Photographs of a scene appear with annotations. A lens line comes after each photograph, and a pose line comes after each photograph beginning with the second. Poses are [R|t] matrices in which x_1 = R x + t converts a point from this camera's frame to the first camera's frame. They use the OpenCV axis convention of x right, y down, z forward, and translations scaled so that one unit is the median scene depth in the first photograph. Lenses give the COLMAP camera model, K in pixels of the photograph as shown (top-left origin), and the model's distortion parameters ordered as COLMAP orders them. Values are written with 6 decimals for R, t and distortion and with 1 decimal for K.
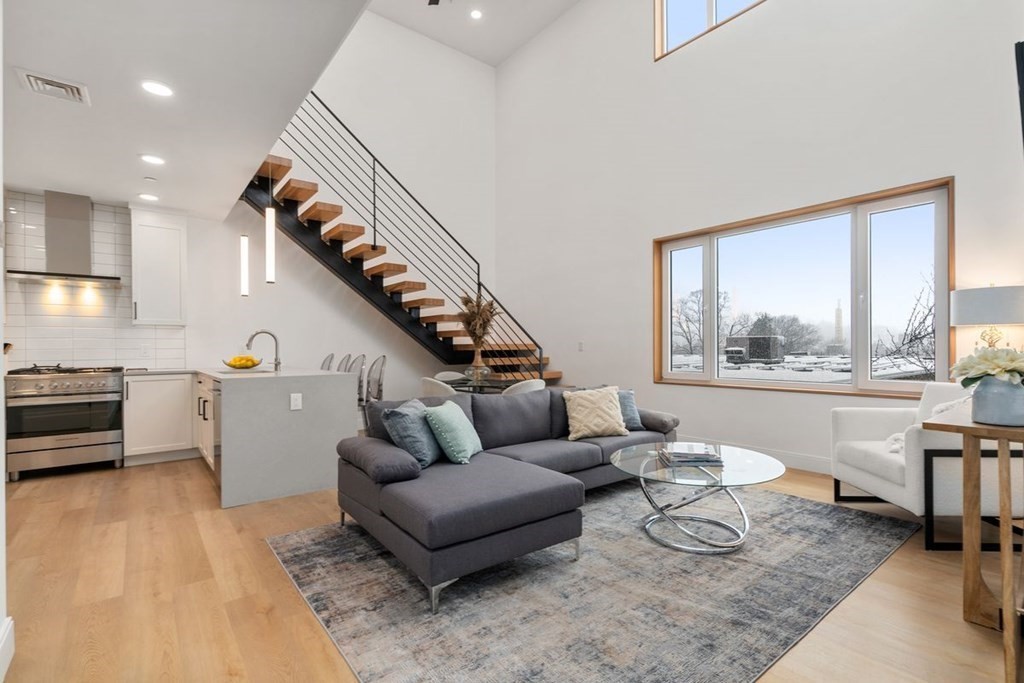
lens RADIAL K [[472.5, 0, 514.3], [0, 472.5, 346.8], [0, 0, 1]] dist [0.001984, 0.000331]
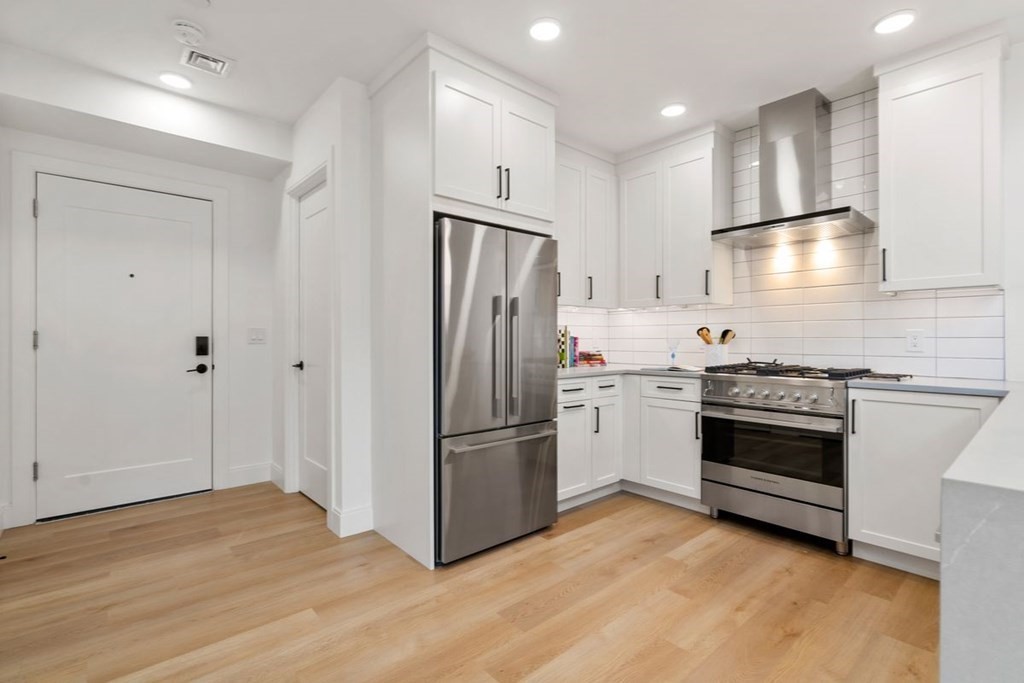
lens RADIAL K [[470.9, 0, 513.9], [0, 470.9, 338.3], [0, 0, 1]] dist [-0.003121, 0.001402]
pose [[0.050454, 0.002774, -0.998723, -0.316591], [-0.001491, 0.999995, 0.002702, 0.004903], [0.998725, 0.001352, 0.050457, 0.595542]]
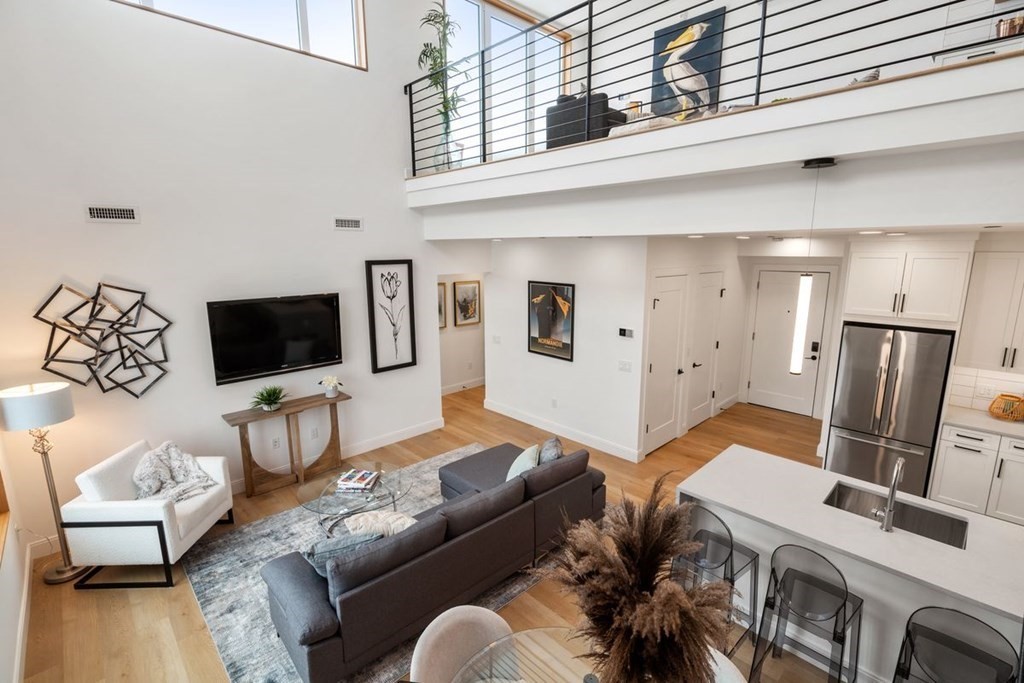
lens RADIAL K [[465.5, 0, 515.6], [0, 465.5, 339.2], [0, 0, 1]] dist [-0.003673, 0.000537]
pose [[-0.994552, 0.028161, -0.100367, 0.012055], [0.008397, 0.981332, 0.192135, -0.300438], [0.103904, 0.190246, -0.976223, 1.491573]]
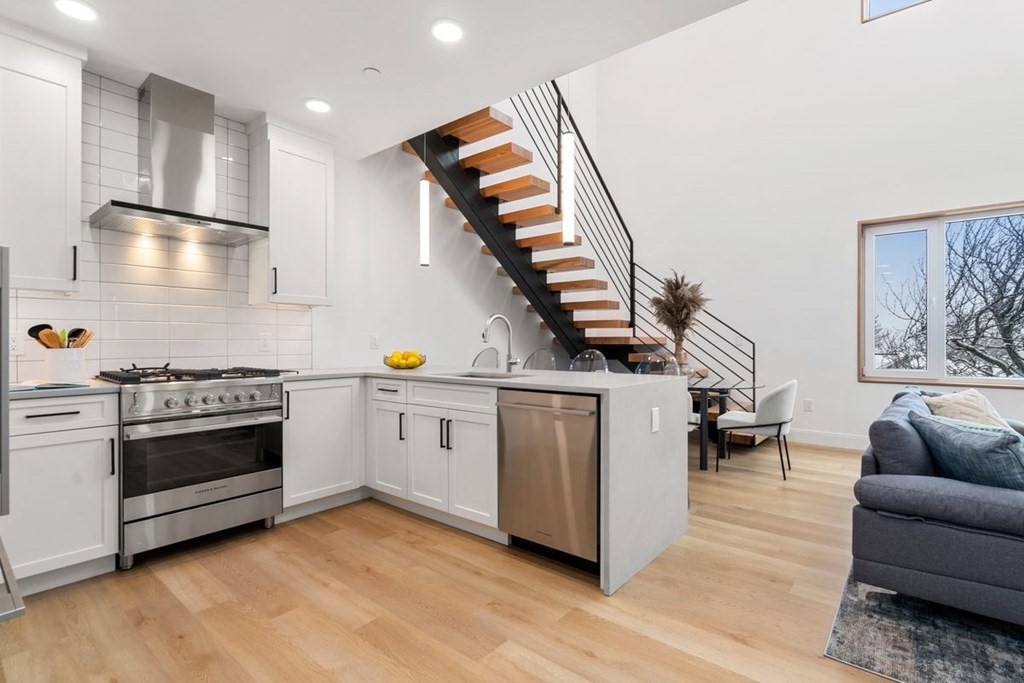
lens RADIAL K [[484.8, 0, 516.7], [0, 484.8, 337.8], [0, 0, 1]] dist [-0.002056, -0.000260]
pose [[0.976719, 0.007204, 0.214401, -0.655171], [-0.005829, 0.999958, -0.007045, 0.004793], [-0.214443, 0.005631, 0.976720, 0.298807]]
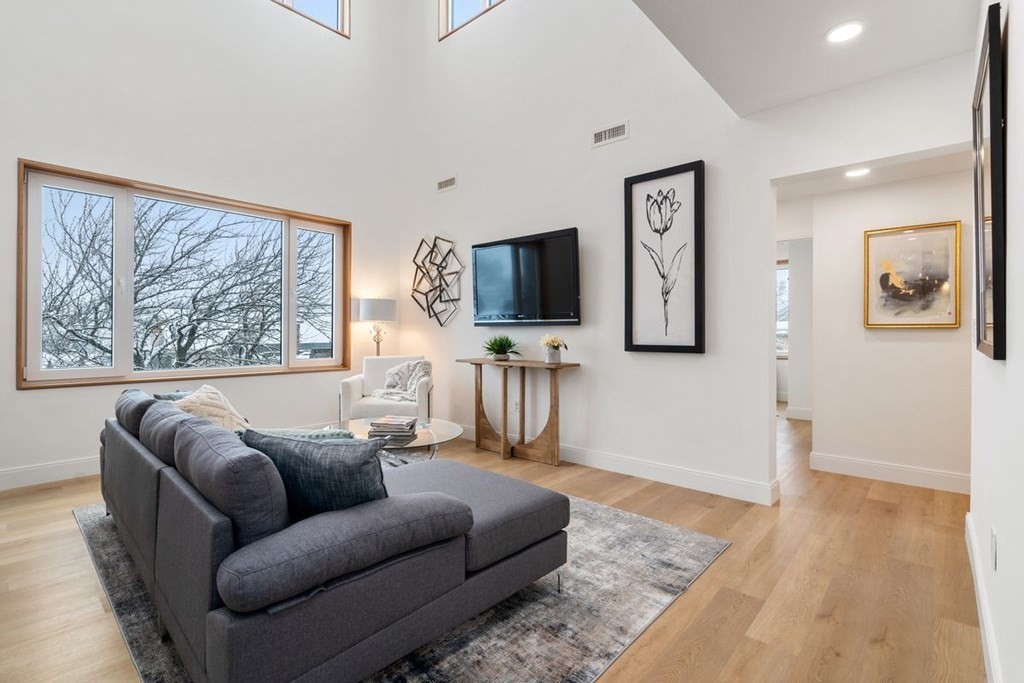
lens RADIAL K [[474.7, 0, 510.3], [0, 474.7, 331.8], [0, 0, 1]] dist [-0.002530, 0.000067]
pose [[-0.165205, 0.010046, 0.986208, -0.518592], [-0.003763, 0.999934, -0.010816, 0.006390], [-0.986252, -0.005498, -0.165157, 0.574103]]
